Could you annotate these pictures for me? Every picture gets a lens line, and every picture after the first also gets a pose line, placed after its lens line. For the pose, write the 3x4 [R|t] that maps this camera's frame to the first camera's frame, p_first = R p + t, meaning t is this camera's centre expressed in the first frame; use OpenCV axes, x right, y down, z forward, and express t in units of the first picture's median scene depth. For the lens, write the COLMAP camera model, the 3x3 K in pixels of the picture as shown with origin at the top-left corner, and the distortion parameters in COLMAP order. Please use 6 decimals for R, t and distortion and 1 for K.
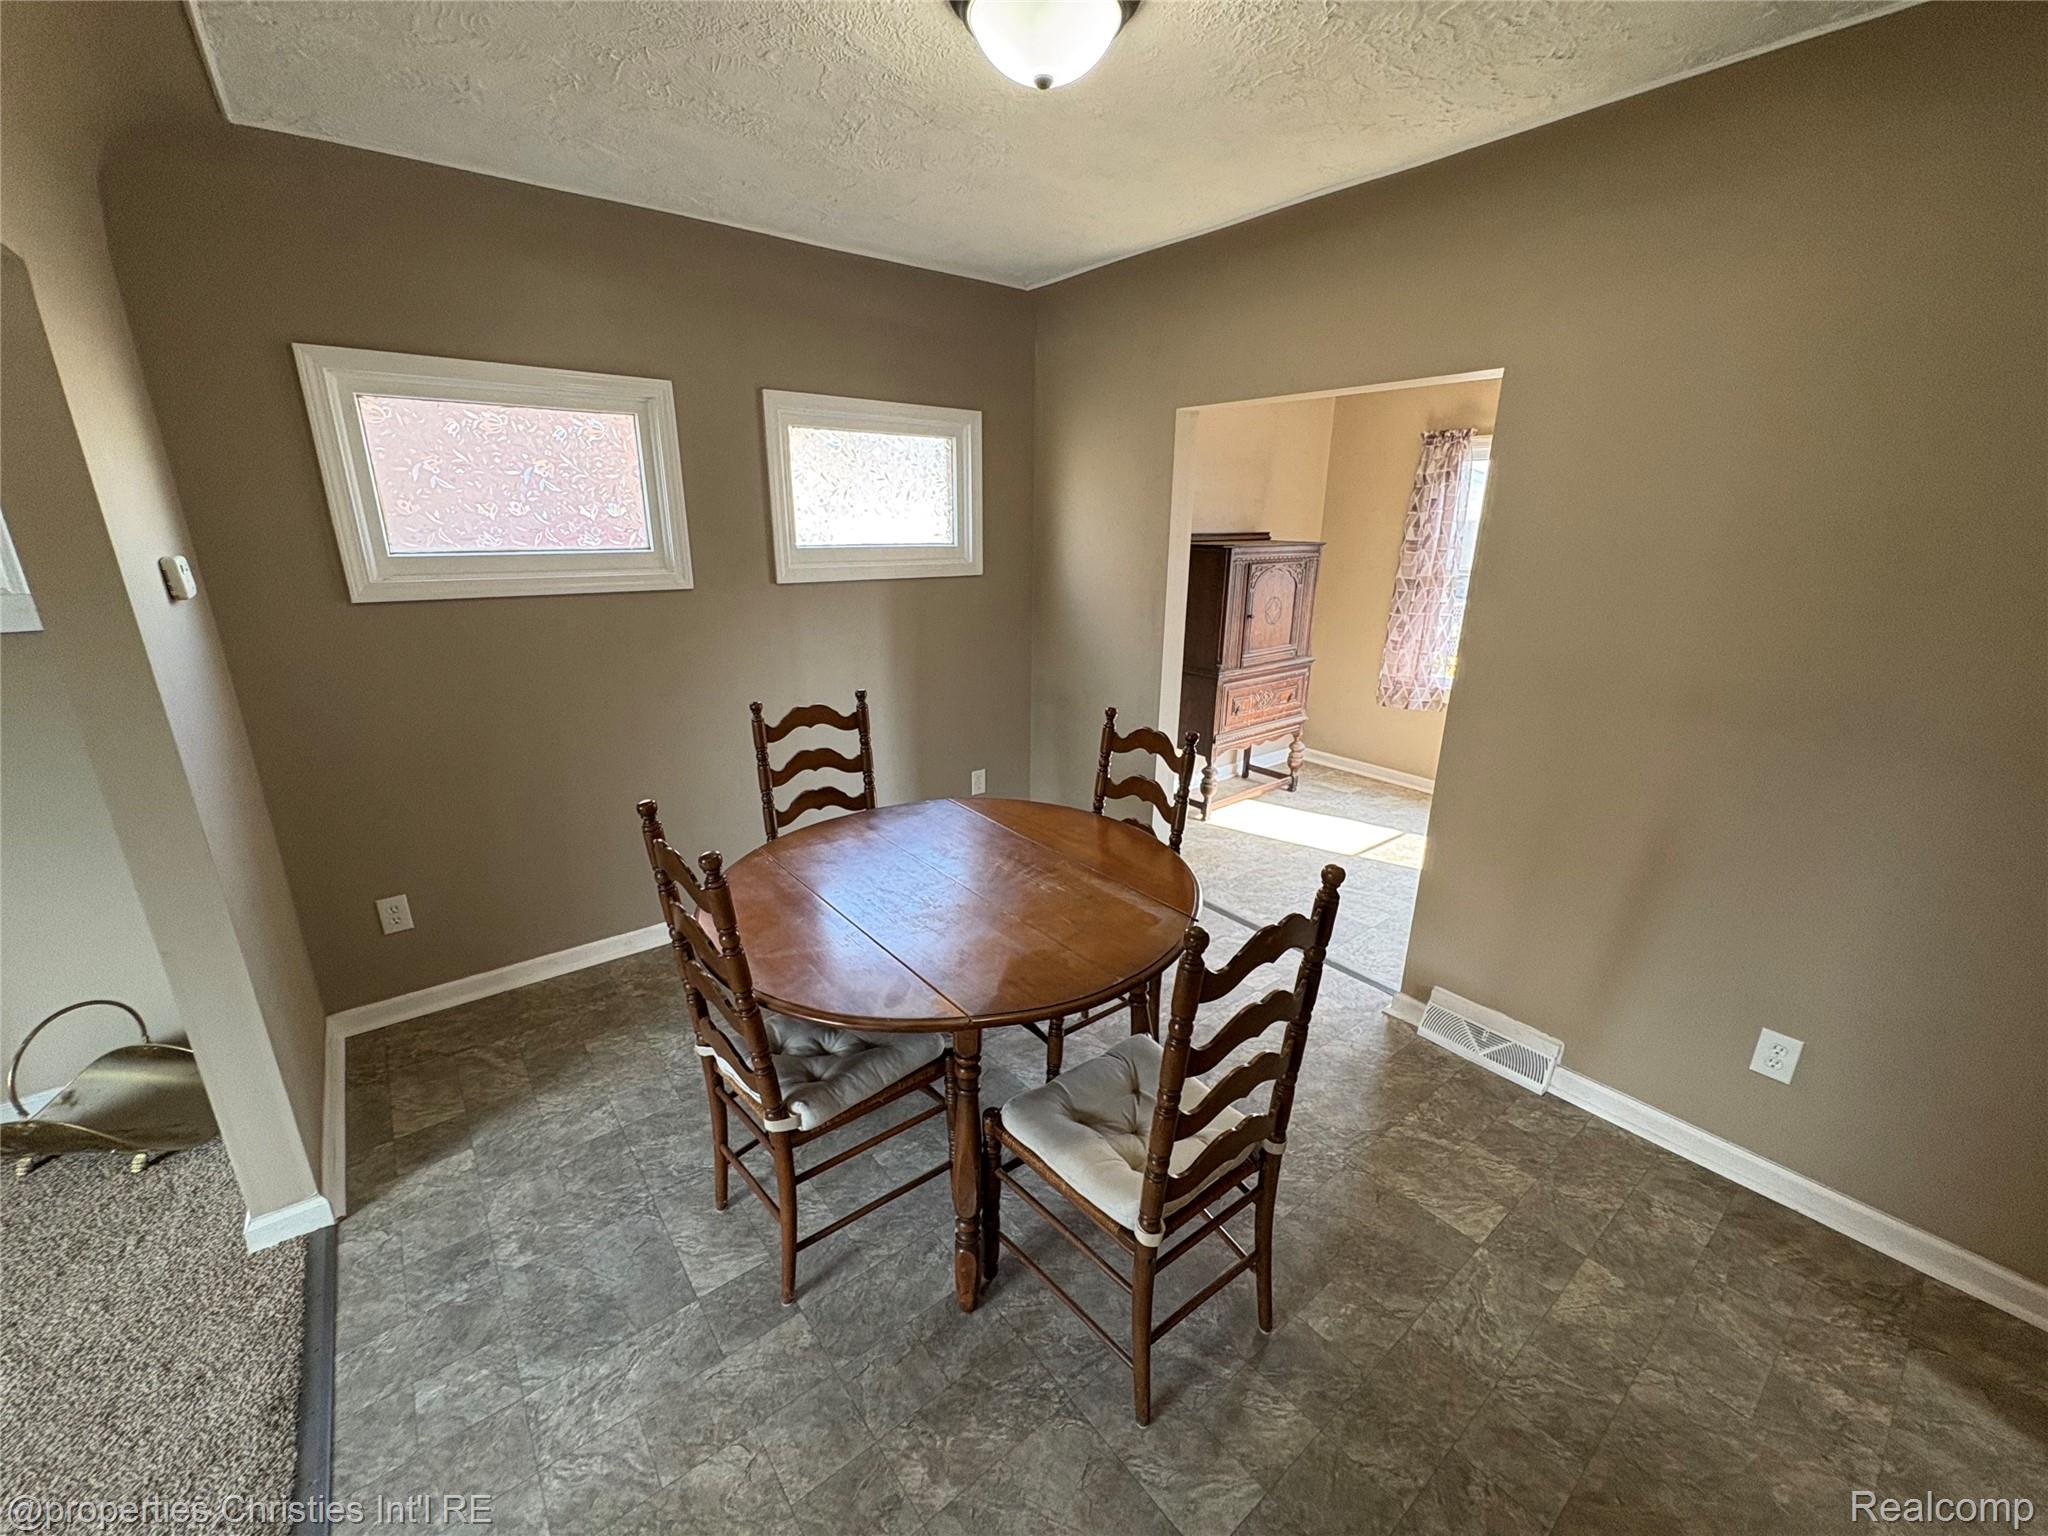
lens RADIAL K [[815.4, 0, 1024.0], [0, 815.4, 768.0], [0, 0, 1]] dist [0.000780, 0.000066]
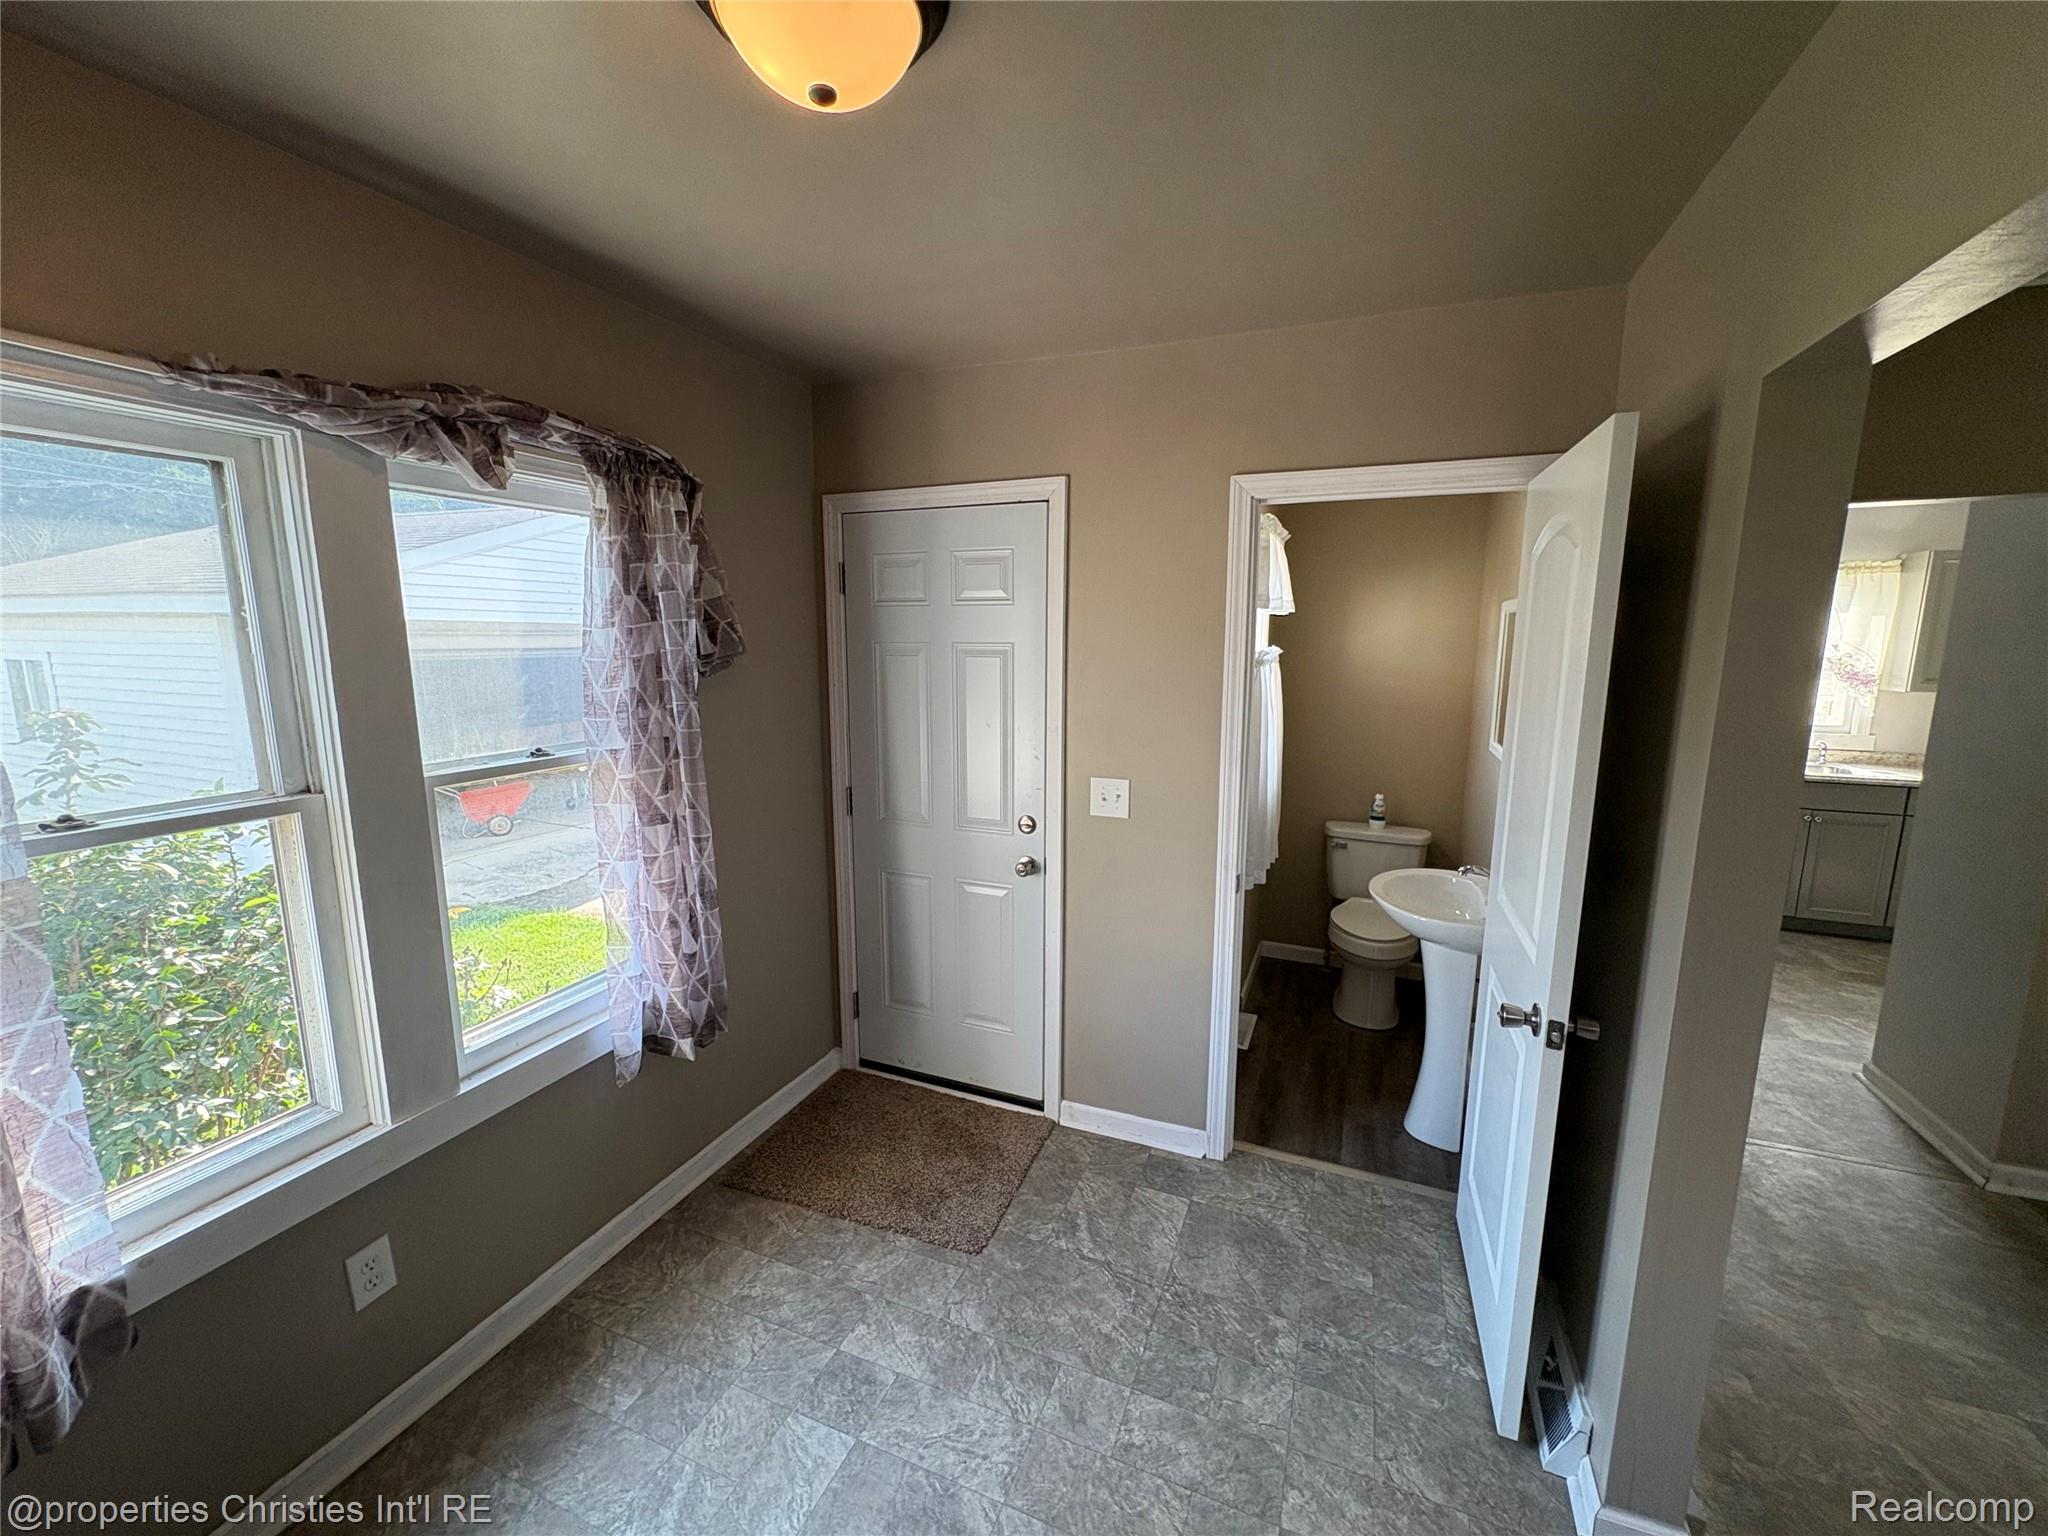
lens RADIAL K [[815.4, 0, 1024.0], [0, 815.4, 768.0], [0, 0, 1]] dist [0.000780, 0.000066]
pose [[-0.483332, -0.150842, 0.862344, -0.751621], [0.253681, 0.918647, 0.302875, -0.194253], [-0.837876, 0.365150, -0.405746, 0.587597]]
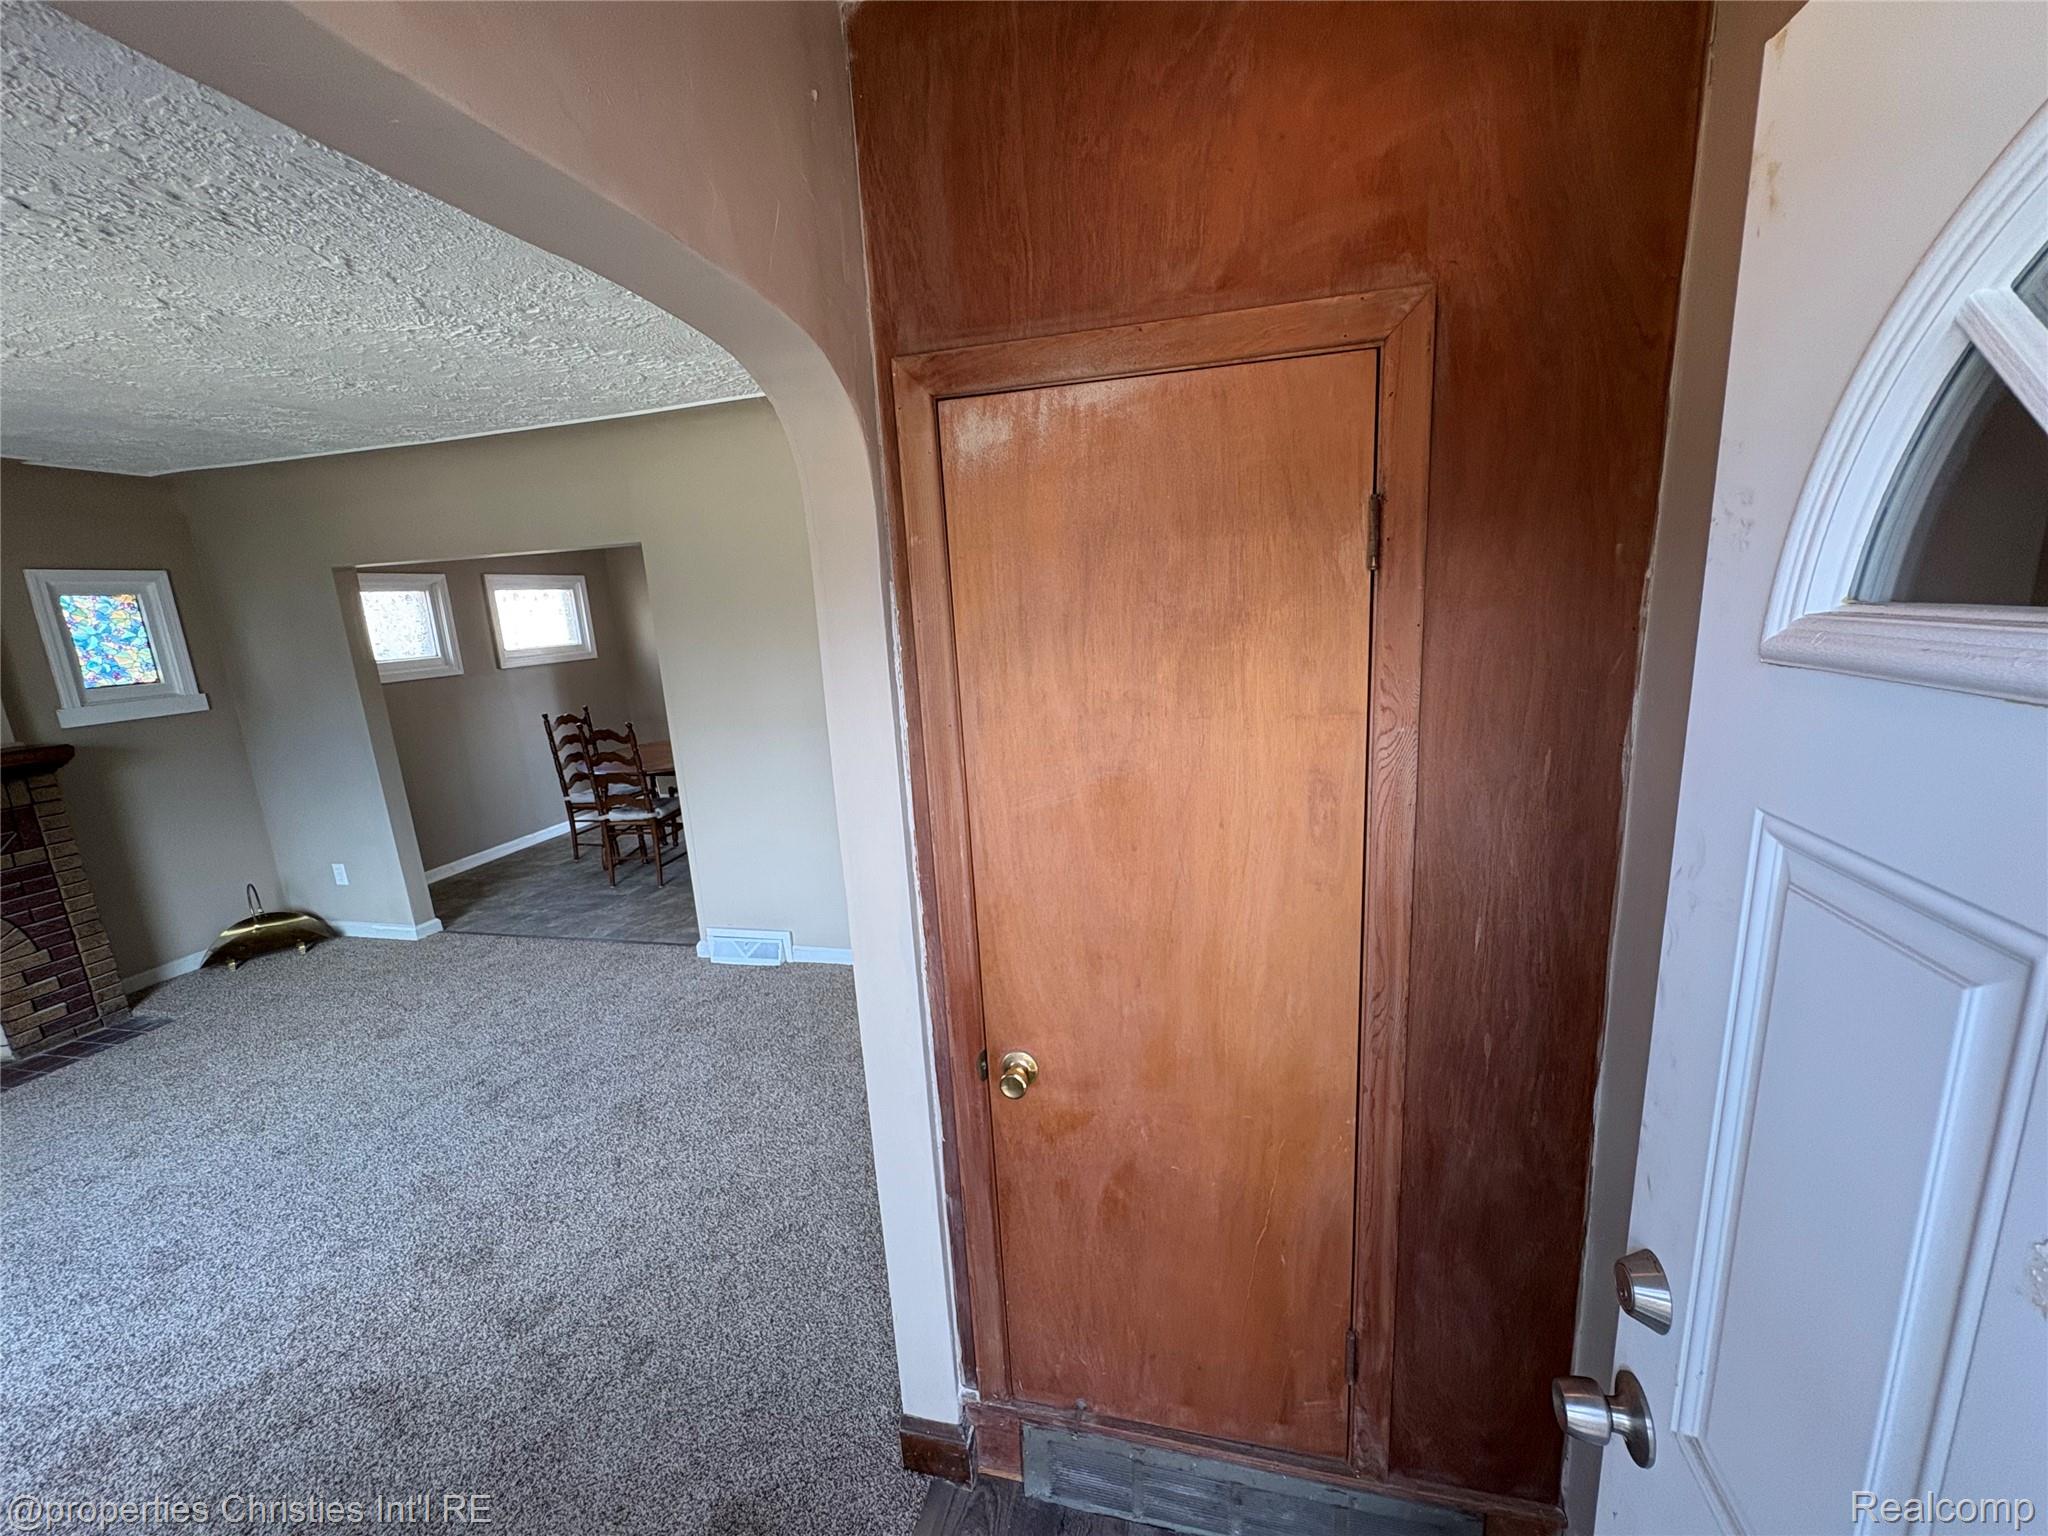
lens RADIAL K [[815.4, 0, 1024.0], [0, 815.4, 768.0], [0, 0, 1]] dist [0.000780, 0.000066]
pose [[0.787567, -0.180179, 0.589300, -0.572045], [0.244095, 0.969292, -0.029857, 0.404466], [-0.565824, 0.167359, 0.807363, -1.369452]]
